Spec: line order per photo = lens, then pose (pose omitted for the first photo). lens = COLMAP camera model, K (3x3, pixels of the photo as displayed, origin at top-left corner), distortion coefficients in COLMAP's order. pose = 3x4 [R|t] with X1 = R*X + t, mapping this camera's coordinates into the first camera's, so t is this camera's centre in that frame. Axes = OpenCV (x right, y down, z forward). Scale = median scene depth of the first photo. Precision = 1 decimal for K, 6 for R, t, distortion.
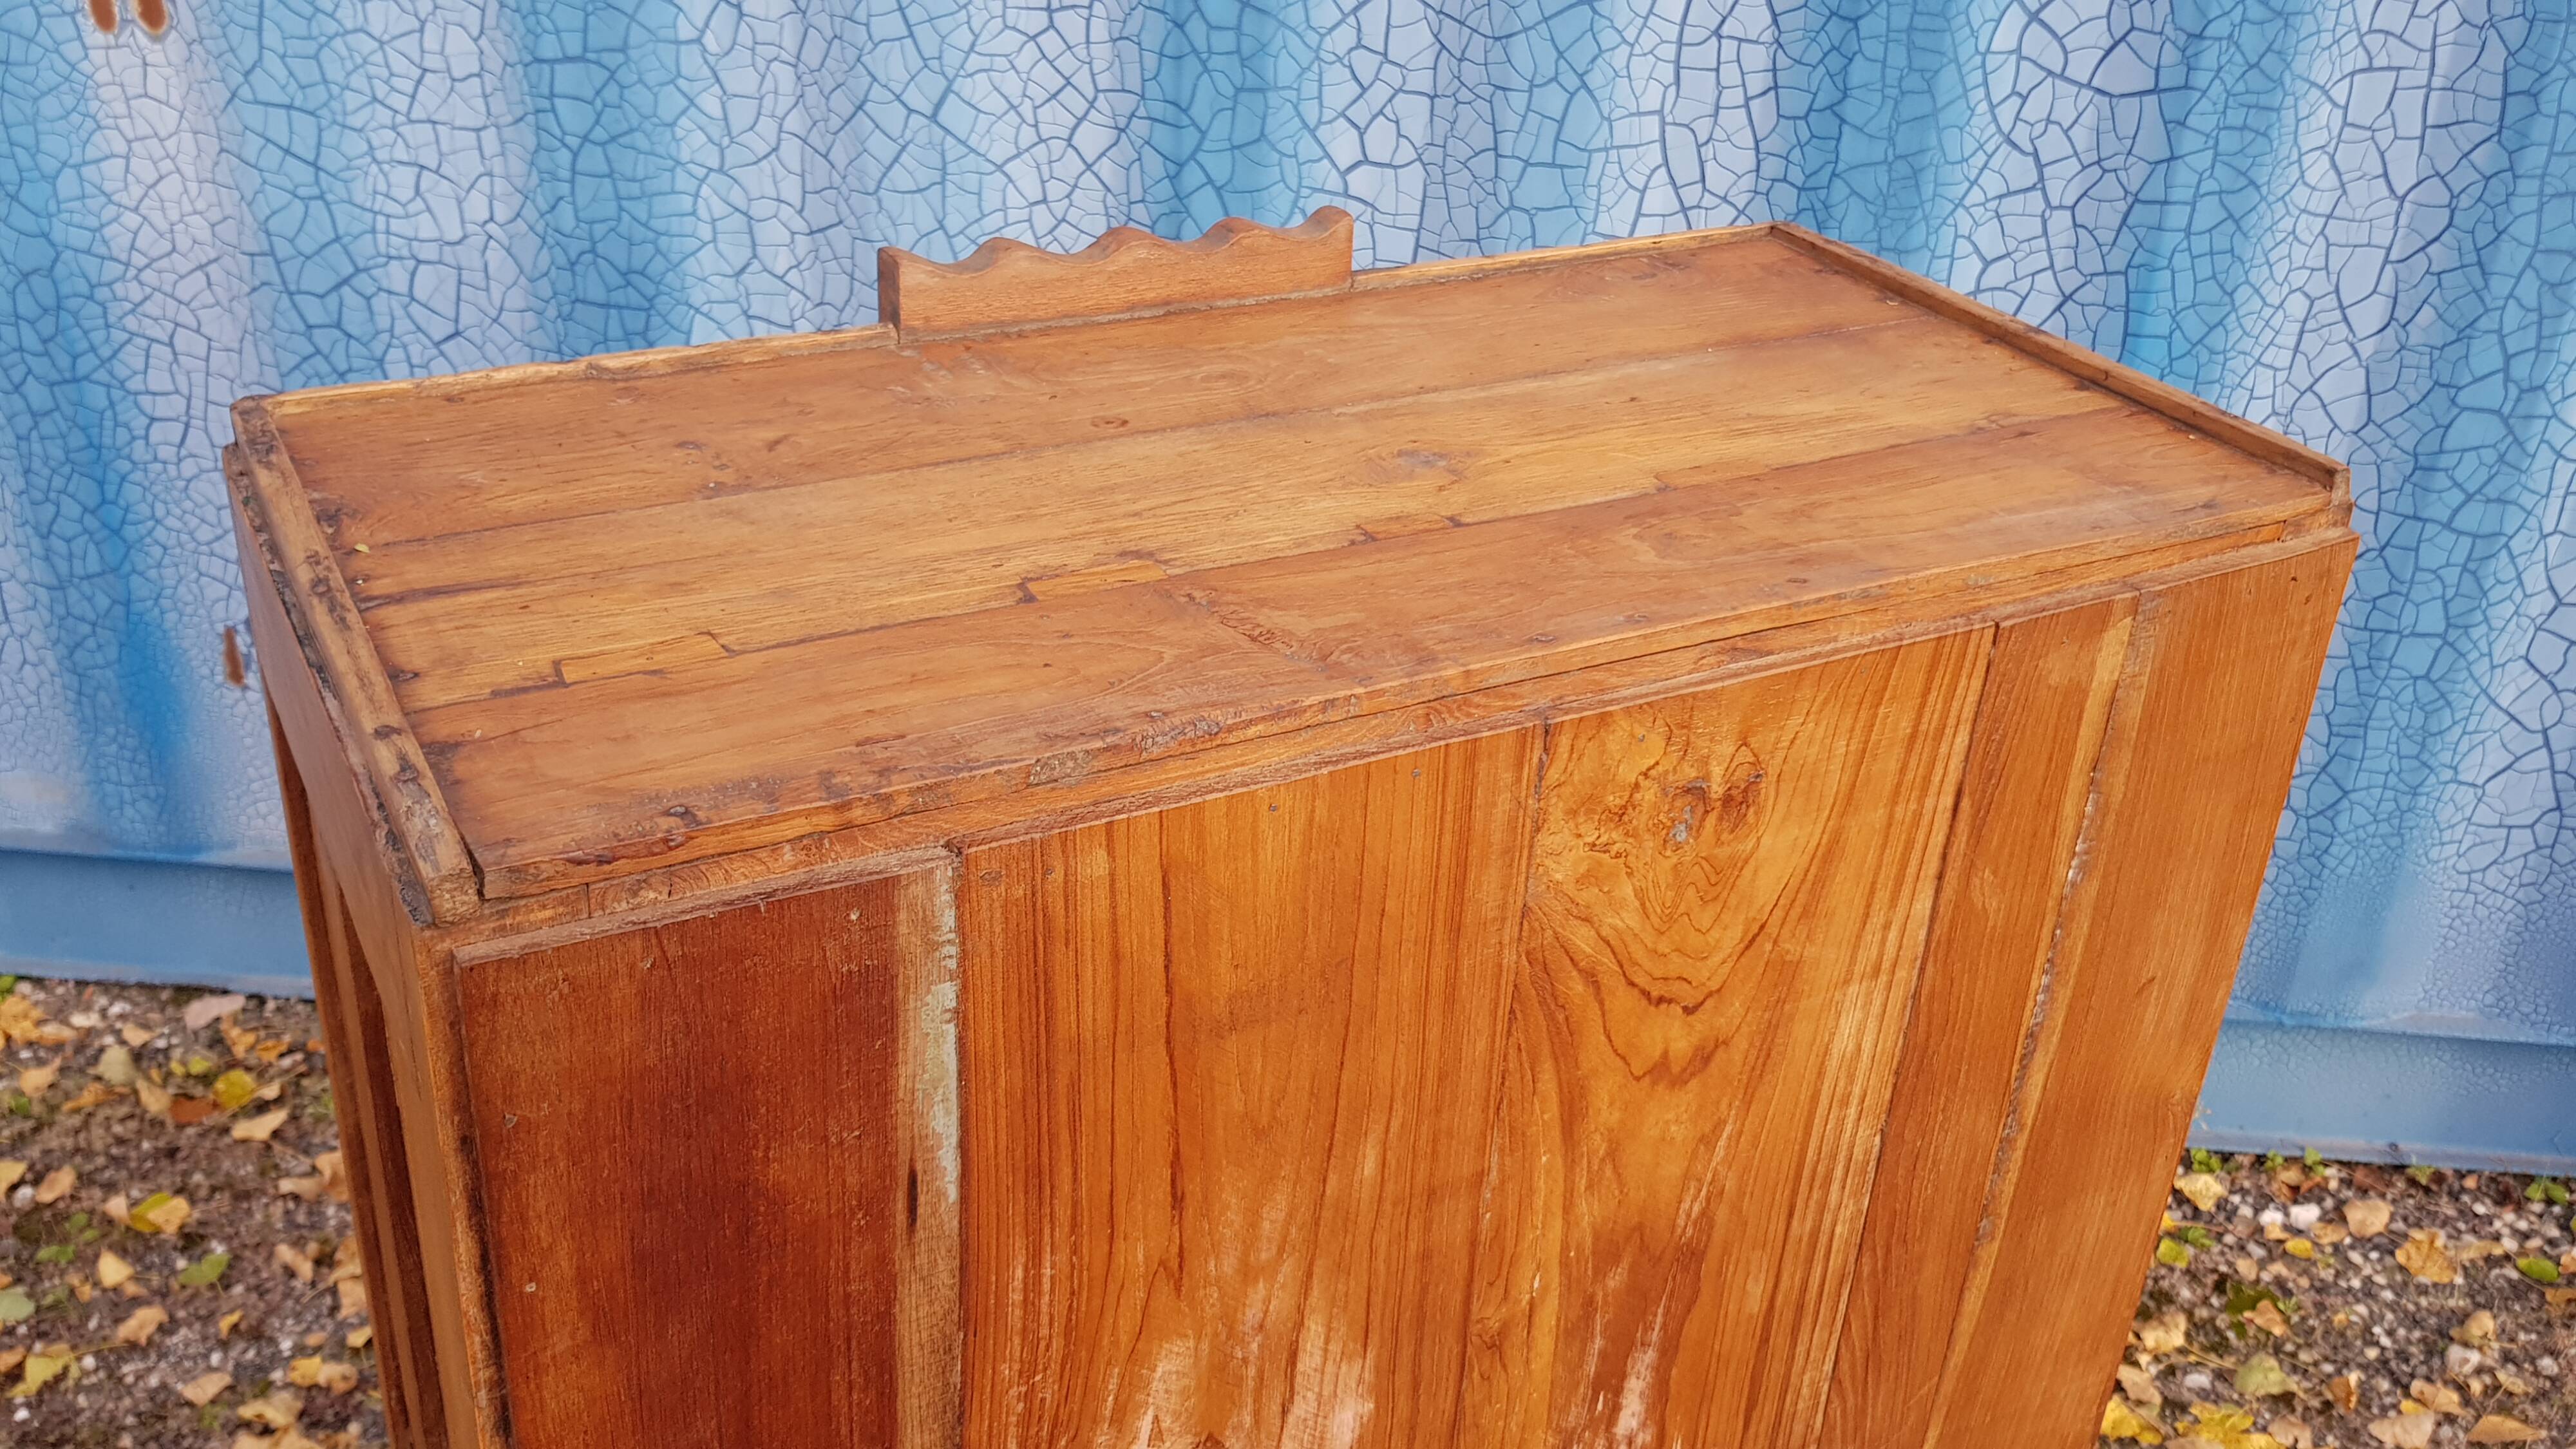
lens RADIAL K [[2328.6, 0, 1333.6], [0, 2328.6, 673.9], [0, 0, 1]] dist [0.122620, -0.319356]
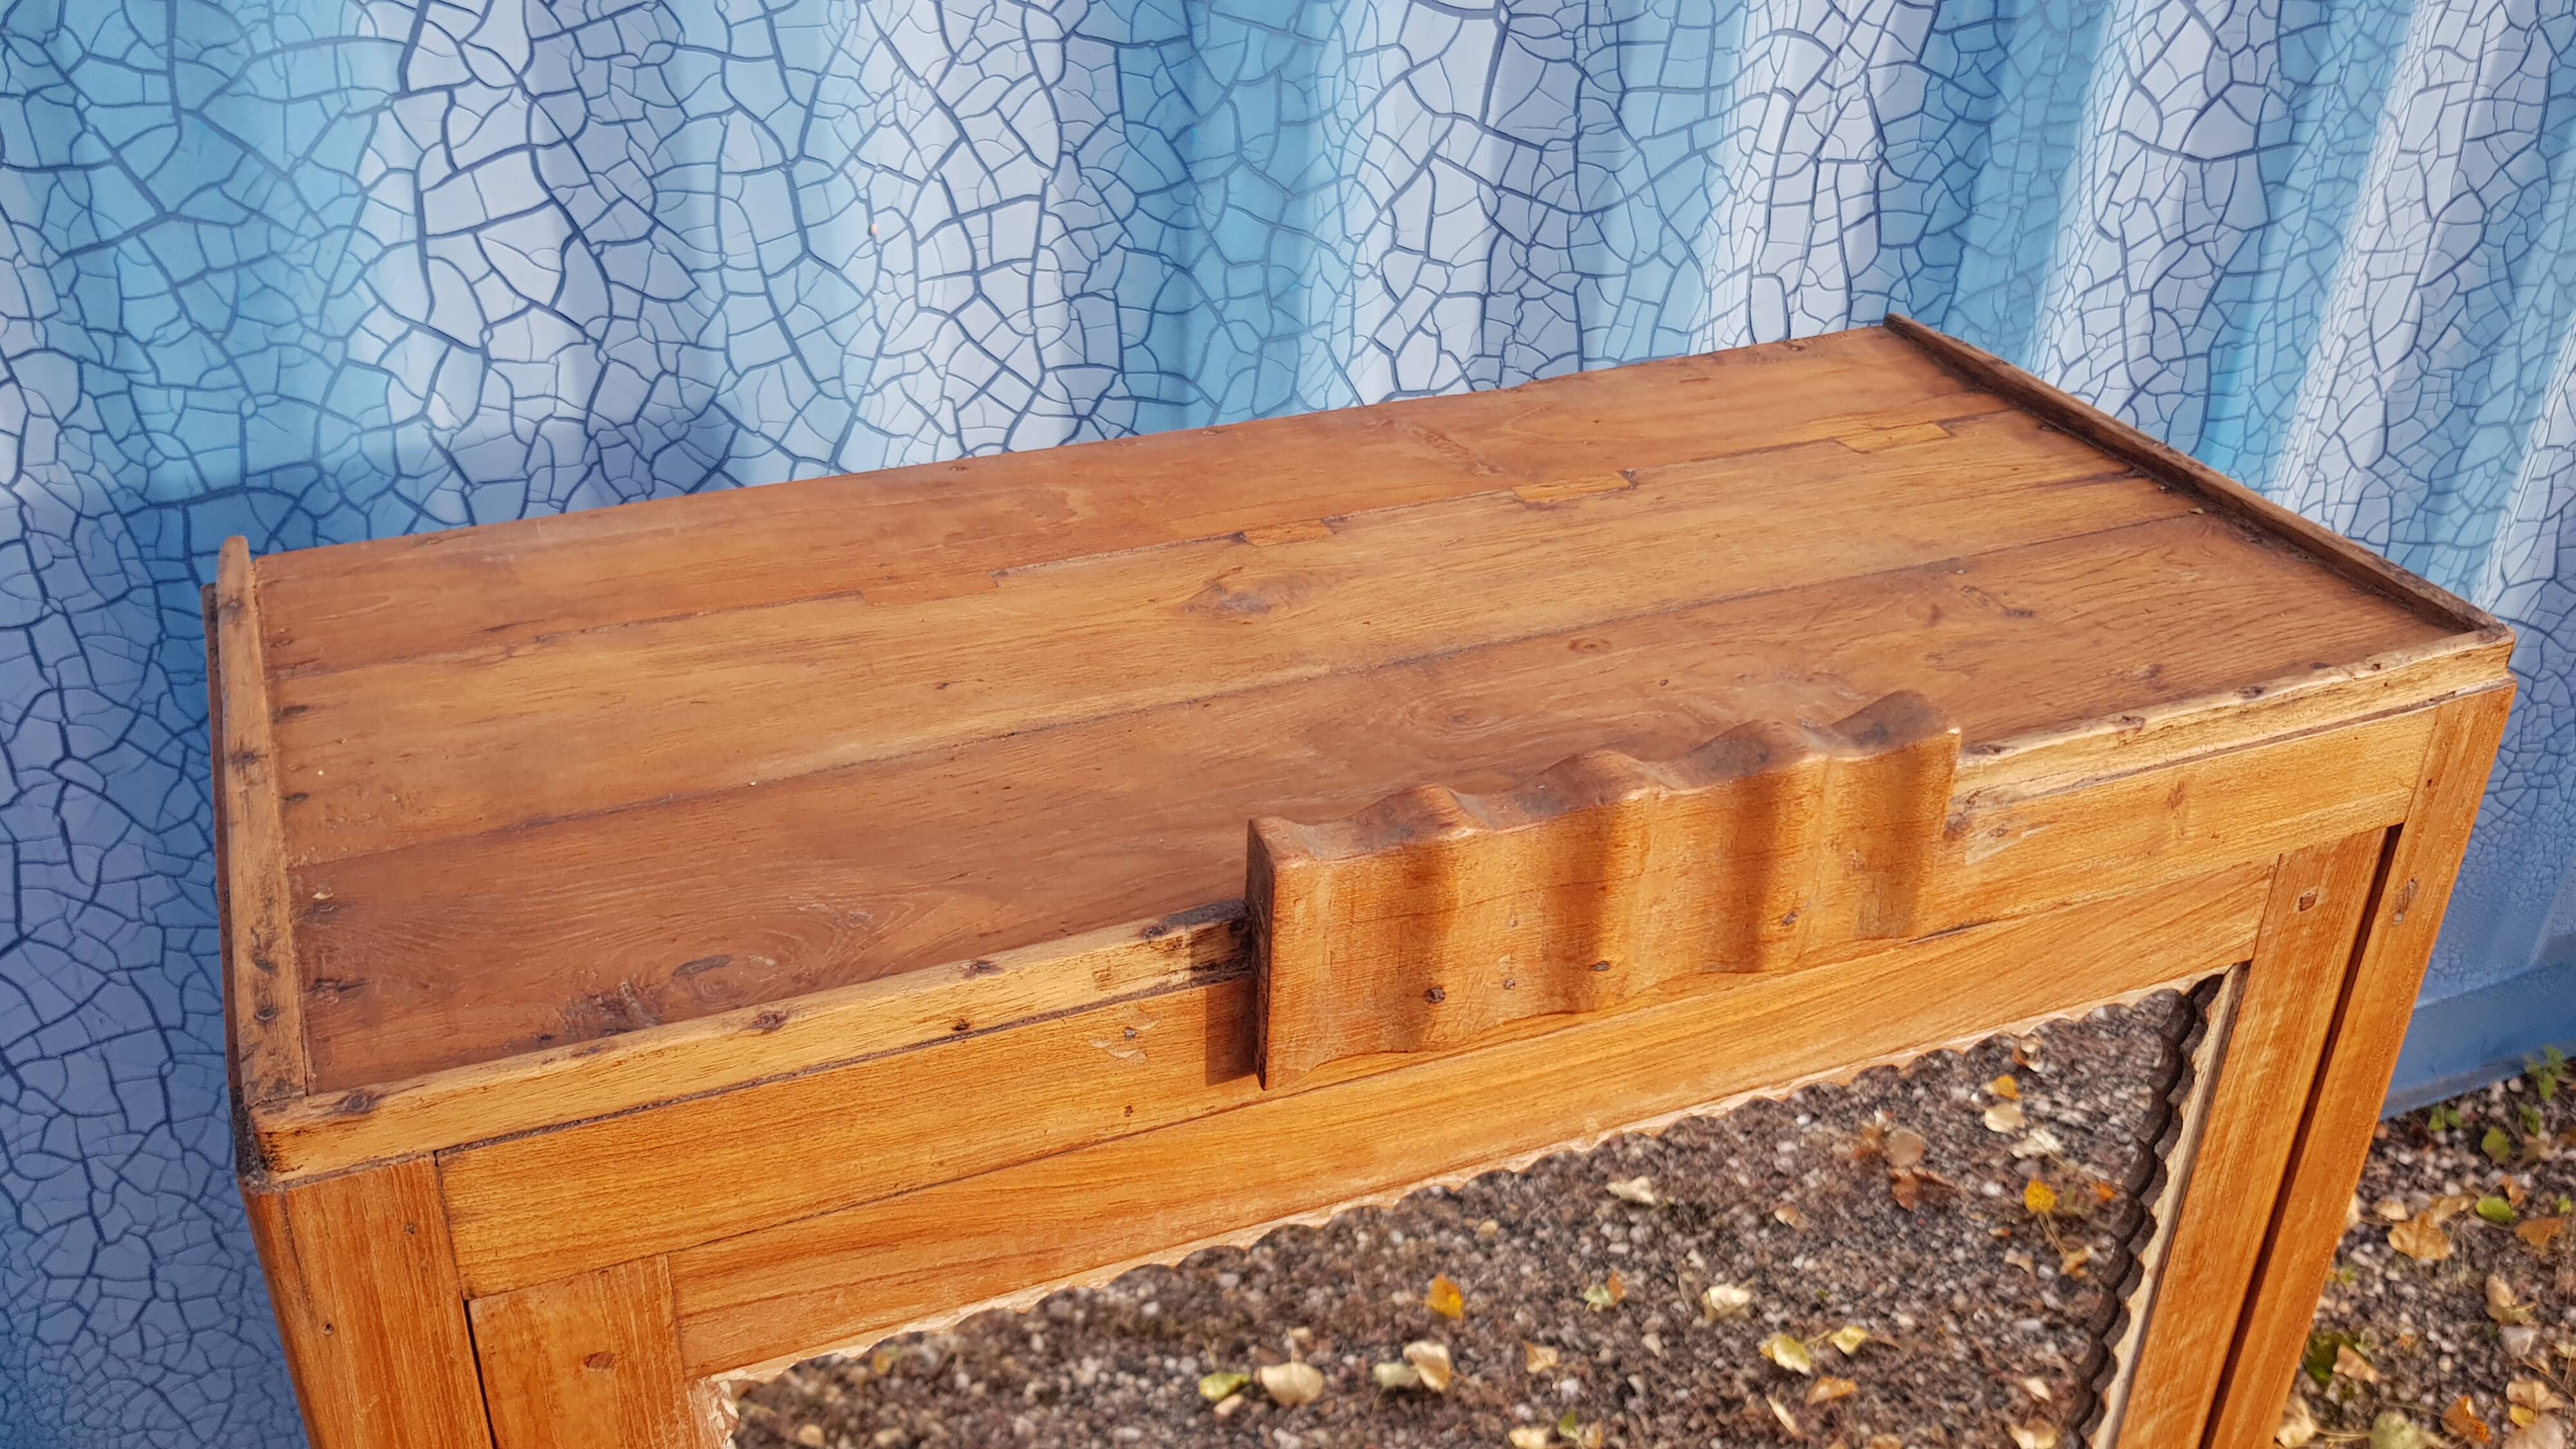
lens RADIAL K [[2289.7, 0, 1277.5], [0, 2289.7, 690.8], [0, 0, 1]] dist [0.101495, -0.245147]
pose [[0.888242, -0.245291, 0.388406, -0.328734], [0.209859, 0.968794, 0.131900, -0.236231], [-0.408639, -0.035648, 0.911999, 0.364836]]
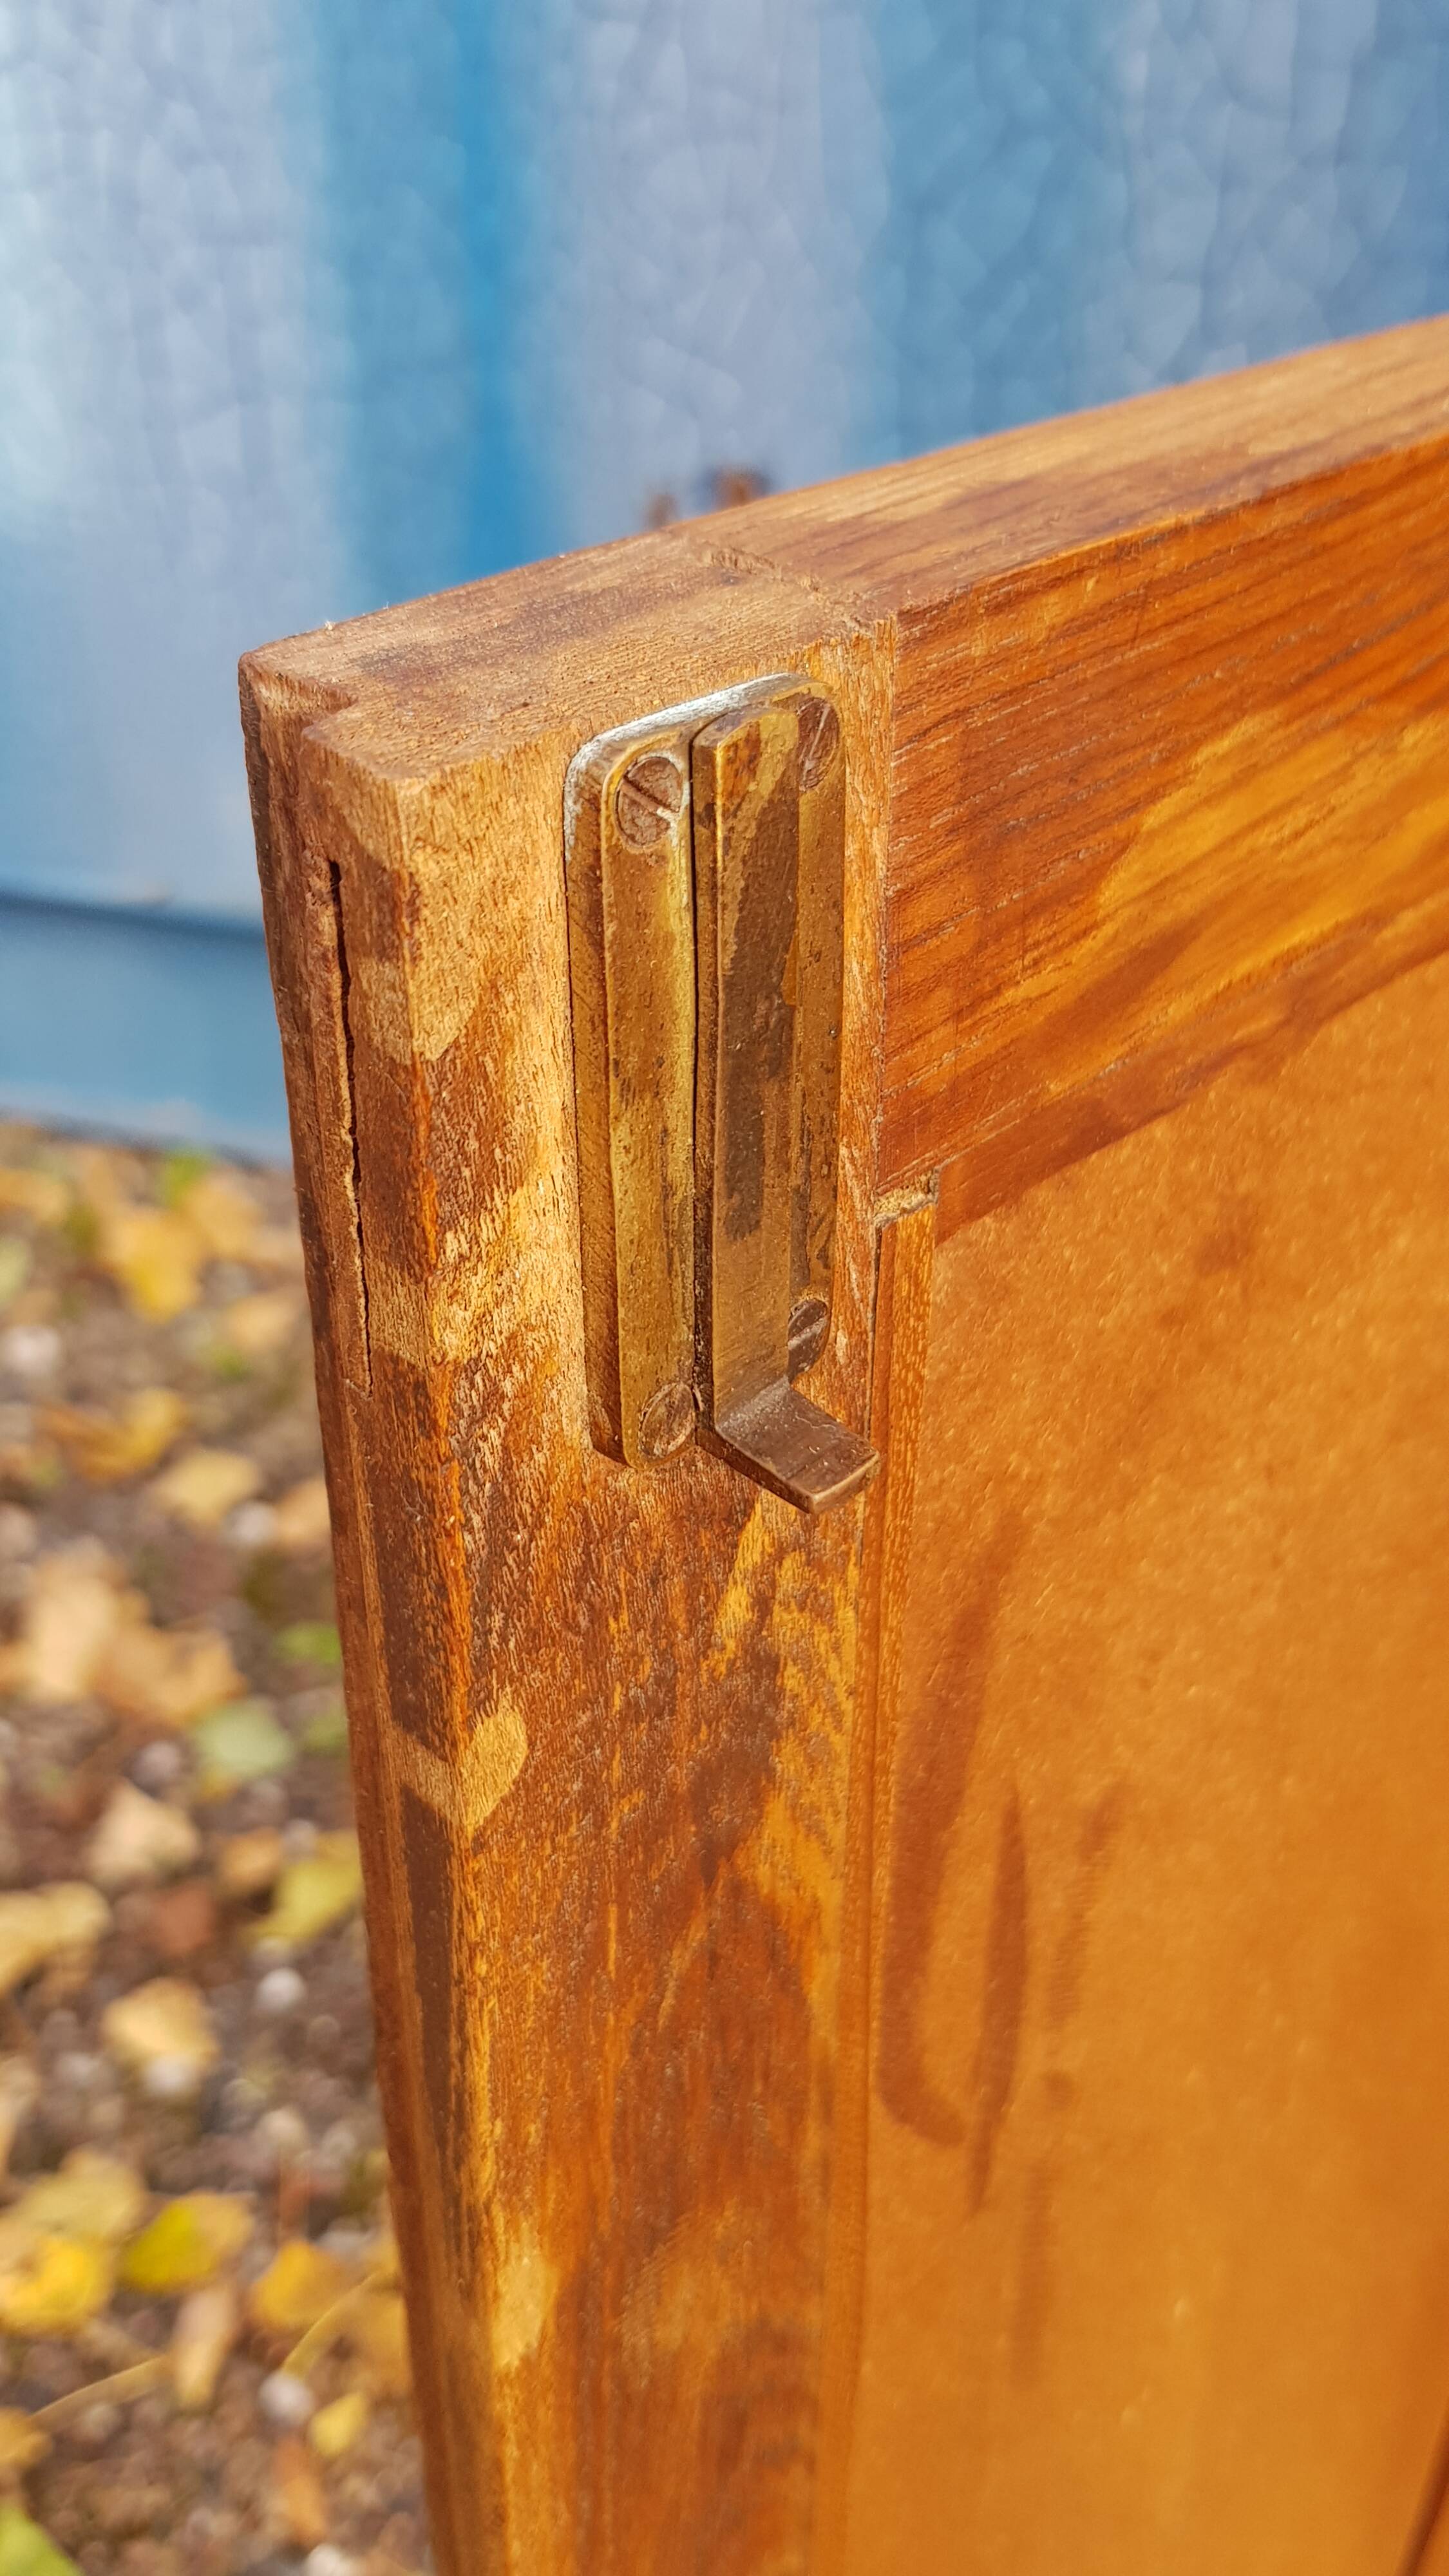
lens RADIAL K [[2333.7, 0, 729.3], [0, 2333.7, 1299.6], [0, 0, 1]] dist [0.057297, -0.122884]
pose [[0.972462, 0.088811, -0.215476, -0.382990], [-0.065988, 0.991638, 0.110906, 0.119843], [0.223523, -0.093634, 0.970191, 0.556405]]
